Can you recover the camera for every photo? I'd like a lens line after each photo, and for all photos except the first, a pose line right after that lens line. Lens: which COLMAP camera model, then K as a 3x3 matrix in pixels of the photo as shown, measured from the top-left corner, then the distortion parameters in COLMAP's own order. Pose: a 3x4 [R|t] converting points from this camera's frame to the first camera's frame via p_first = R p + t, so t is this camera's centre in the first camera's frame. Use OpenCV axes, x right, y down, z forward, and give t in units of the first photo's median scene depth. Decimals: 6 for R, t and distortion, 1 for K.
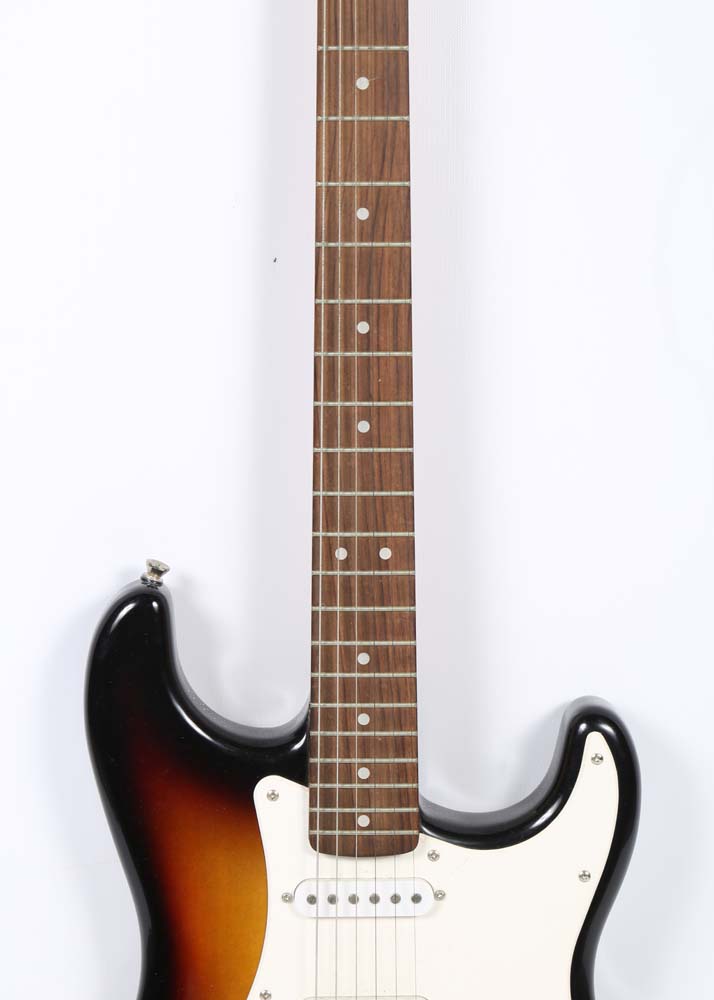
lens RADIAL K [[2803.1, 0, 354.4], [0, 2803.1, 522.8], [0, 0, 1]] dist [0.469178, -1.110759]
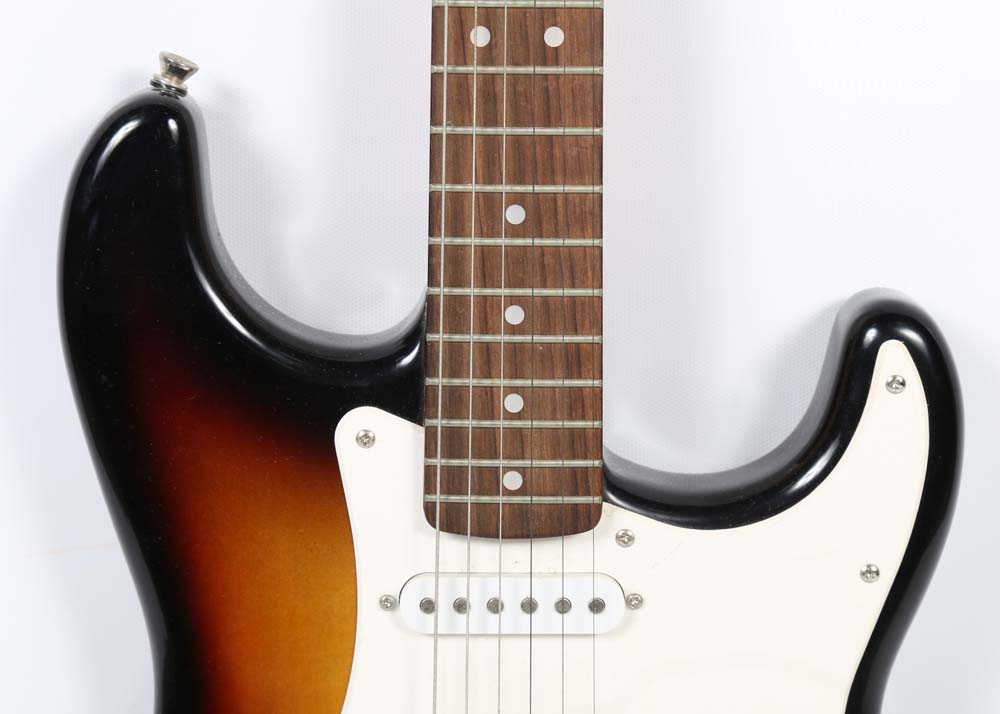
lens RADIAL K [[2803.1, 0, 499.0], [0, 2803.1, 380.9], [0, 0, 1]] dist [0.469178, -1.110759]
pose [[0.999944, 0.010371, -0.002113, 0.001358], [-0.010266, 0.998949, 0.044672, 0.056912], [0.002574, -0.044648, 0.998999, 0.390259]]
